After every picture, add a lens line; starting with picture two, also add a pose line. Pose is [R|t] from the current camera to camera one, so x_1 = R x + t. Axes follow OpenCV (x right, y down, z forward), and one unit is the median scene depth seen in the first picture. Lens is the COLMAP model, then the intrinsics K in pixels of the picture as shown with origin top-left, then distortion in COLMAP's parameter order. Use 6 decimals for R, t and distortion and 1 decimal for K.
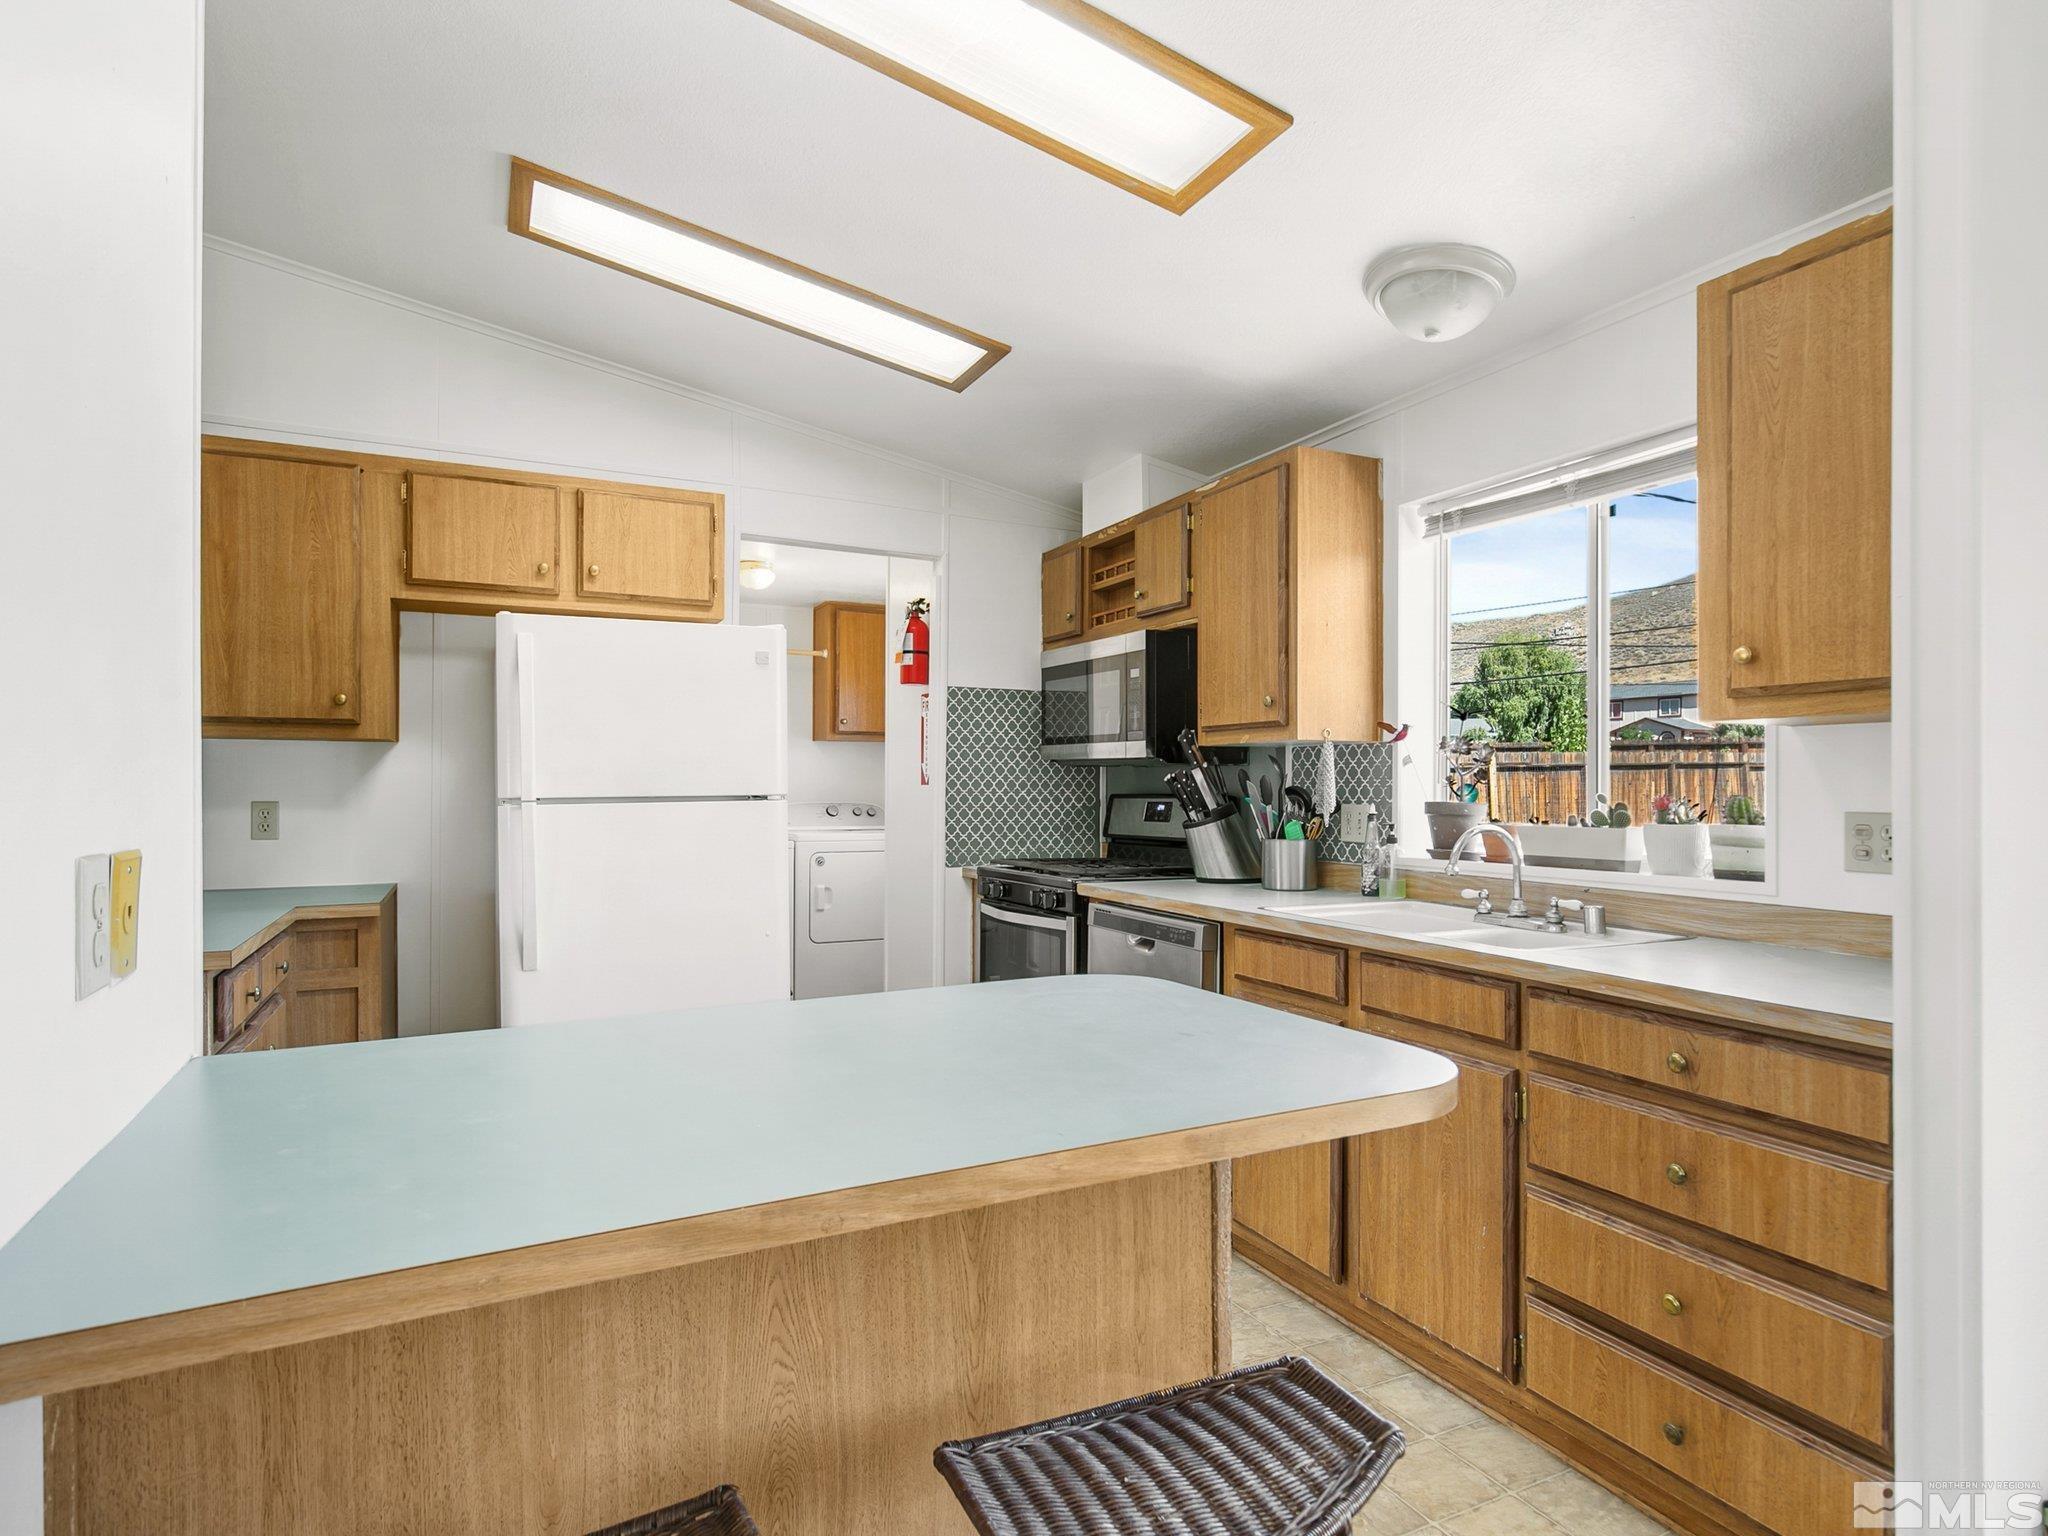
lens RADIAL K [[1110.8, 0, 1030.6], [0, 1110.8, 785.1], [0, 0, 1]] dist [0.004374, 0.000010]
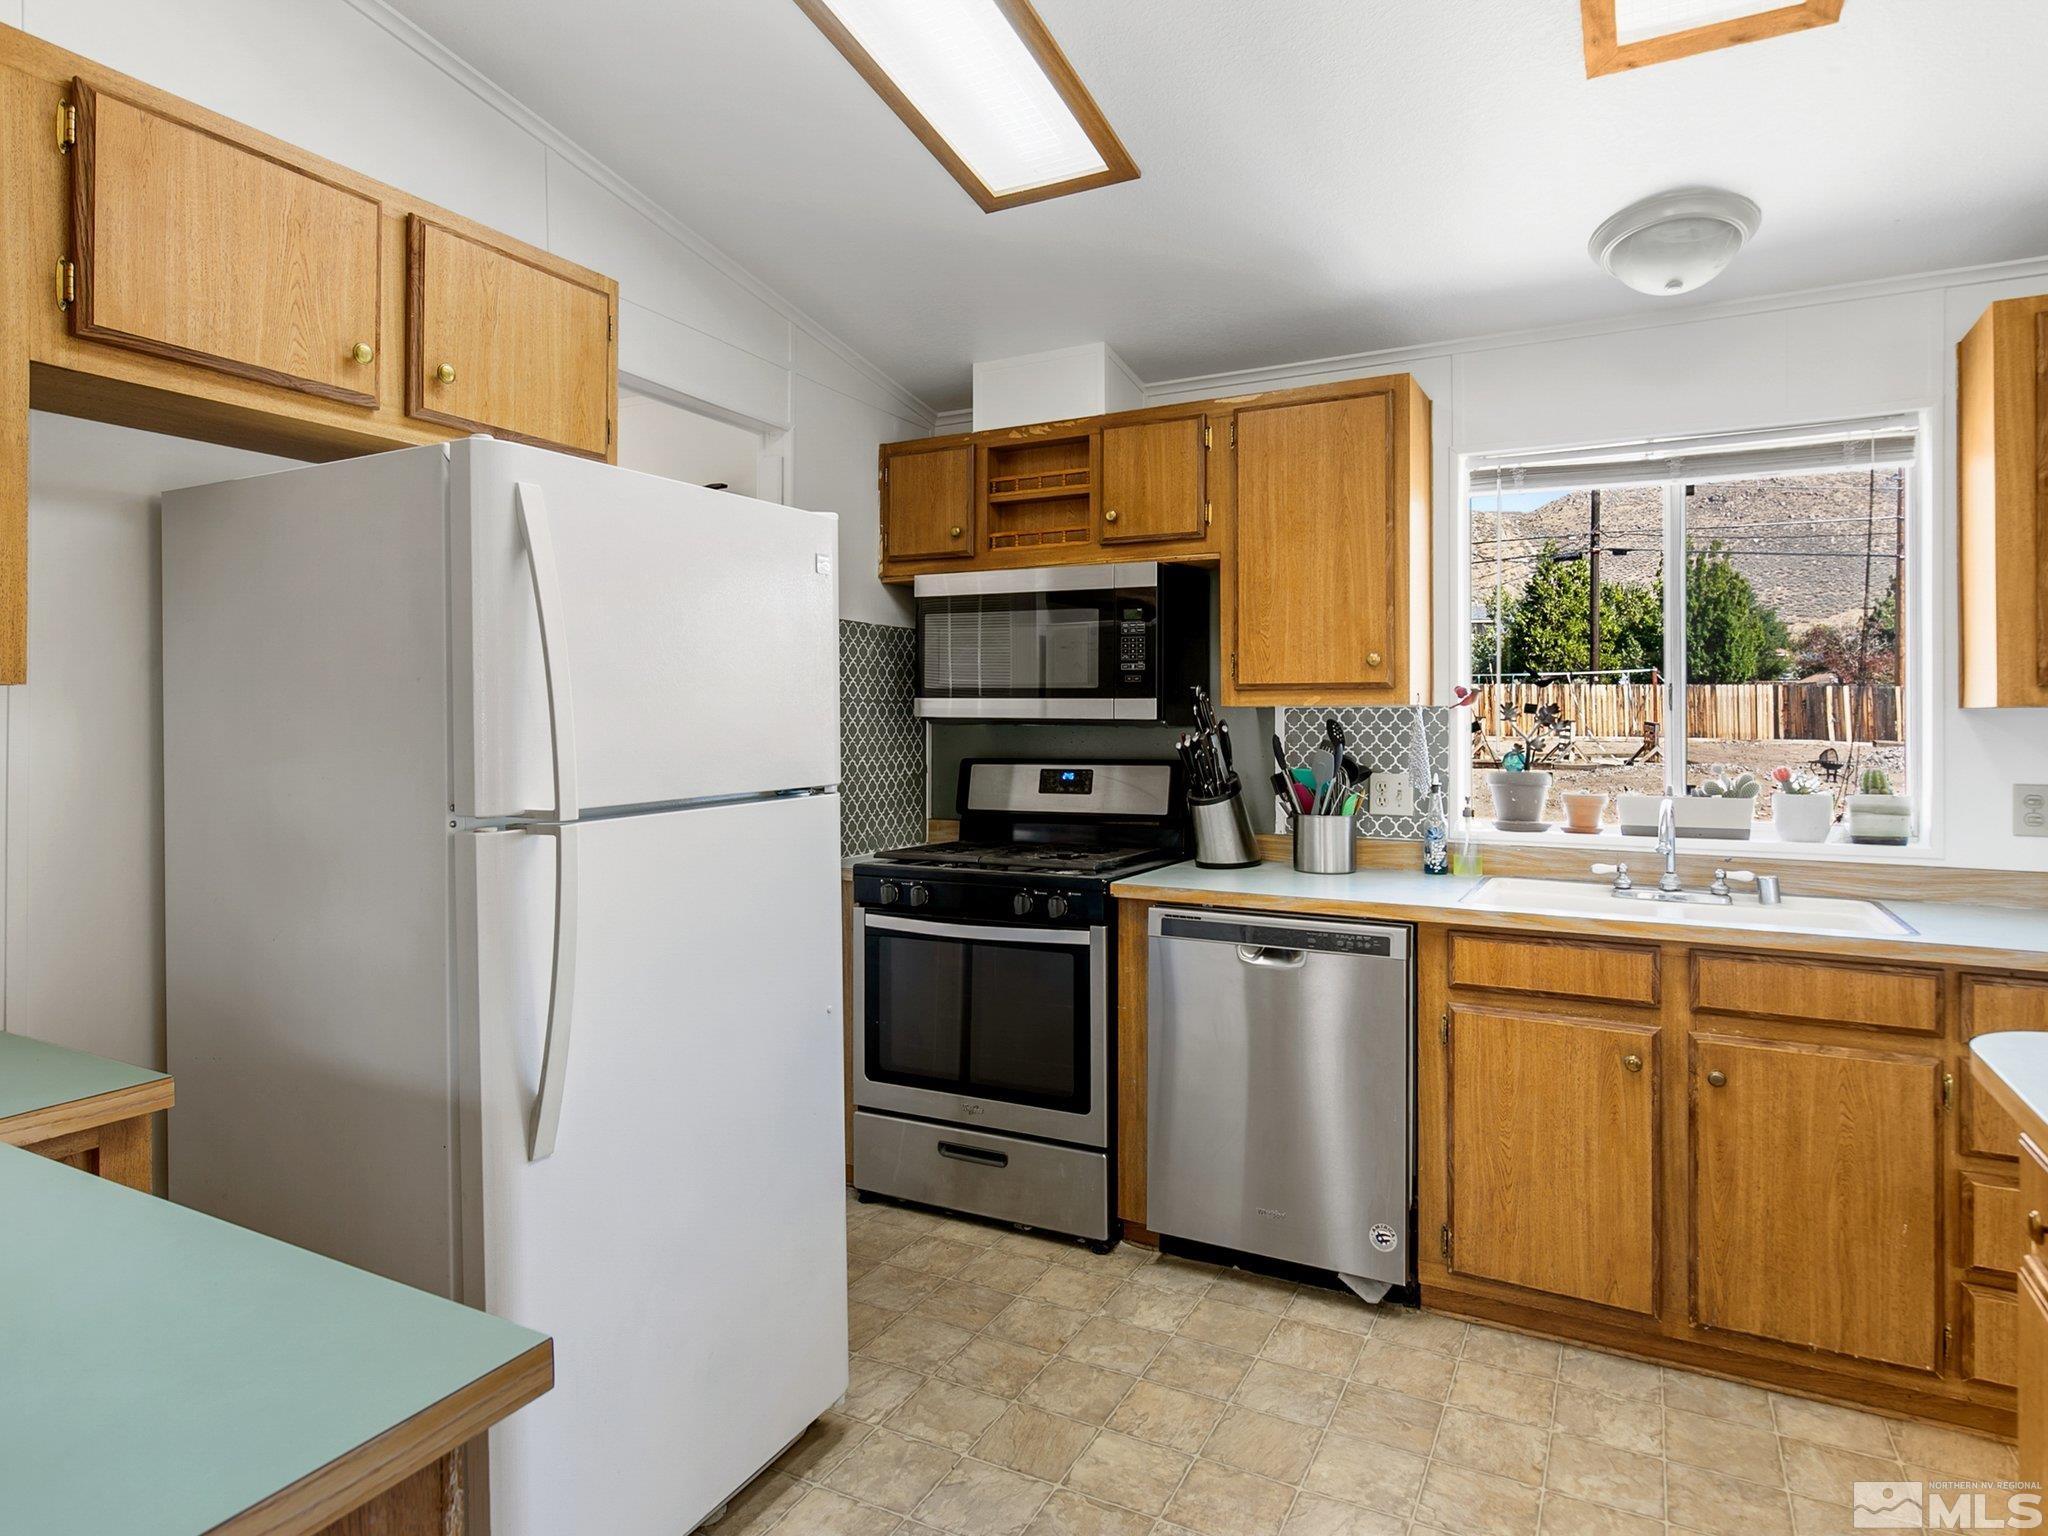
lens RADIAL K [[1180.5, 0, 1044.5], [0, 1180.5, 717.1], [0, 0, 1]] dist [0.001604, 0.000016]
pose [[0.810466, 0.001465, 0.585784, -0.468788], [-0.000312, 0.999998, -0.002070, -0.024985], [-0.585786, 0.001495, 0.810465, 0.351814]]
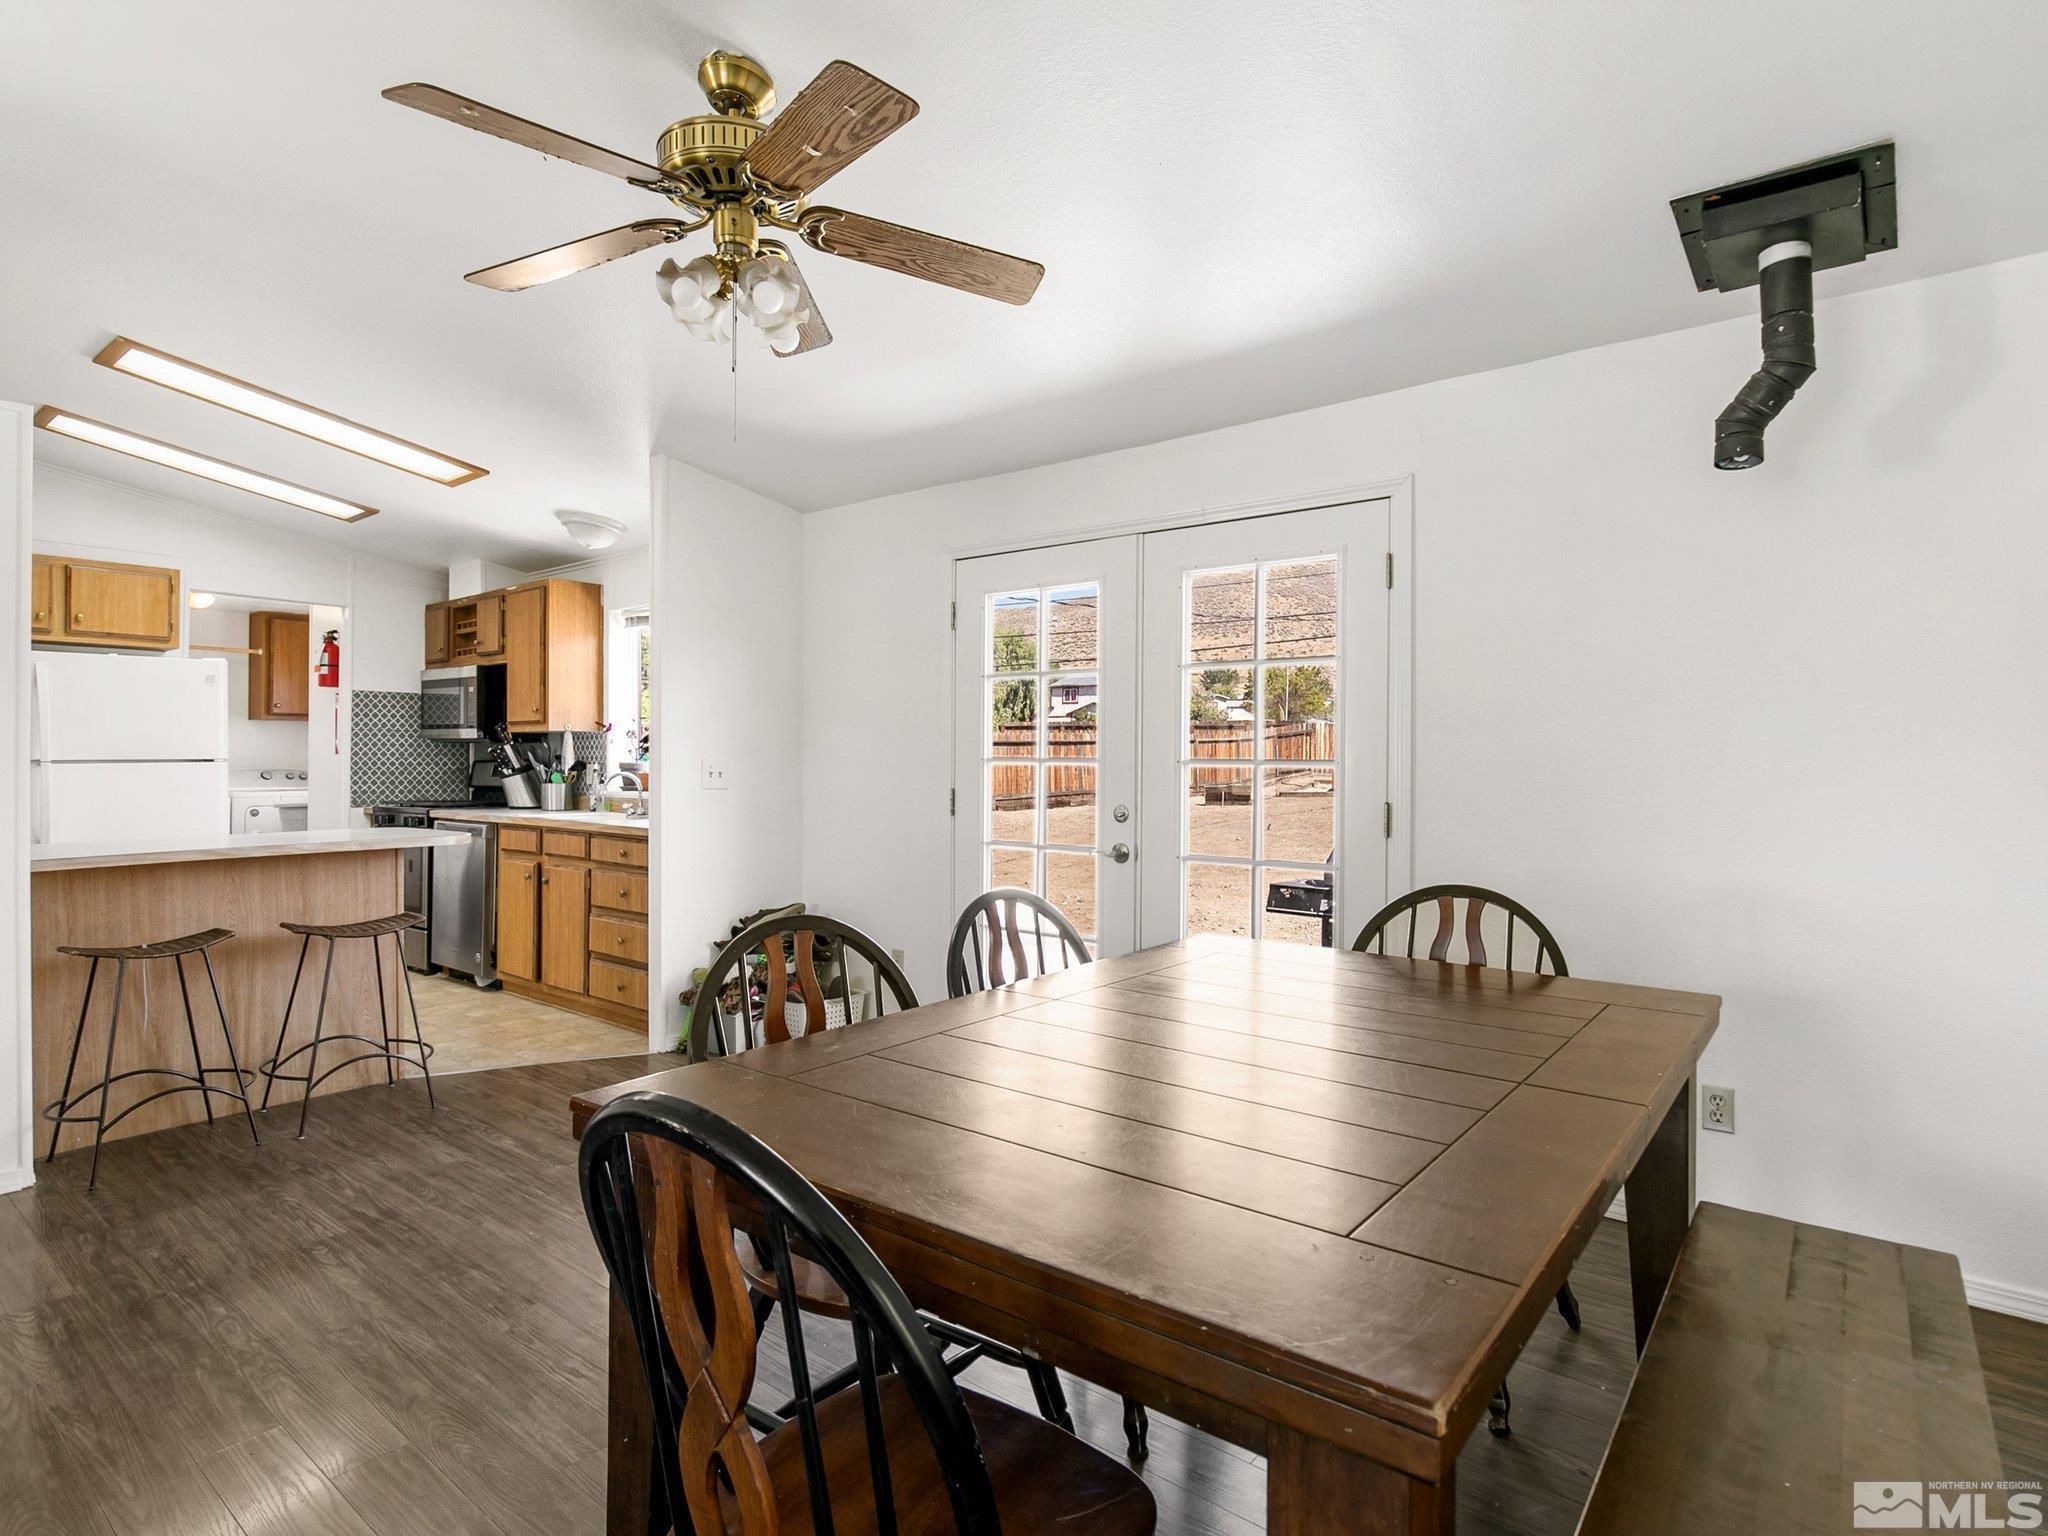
lens RADIAL K [[1071.6, 0, 1016.3], [0, 1071.6, 757.6], [0, 0, 1]] dist [-0.001622, -0.000033]
pose [[0.910572, 0.001293, 0.413348, 0.181218], [-0.000836, 0.999999, -0.001286, 0.006869], [-0.413349, 0.000825, 0.910572, -0.887619]]
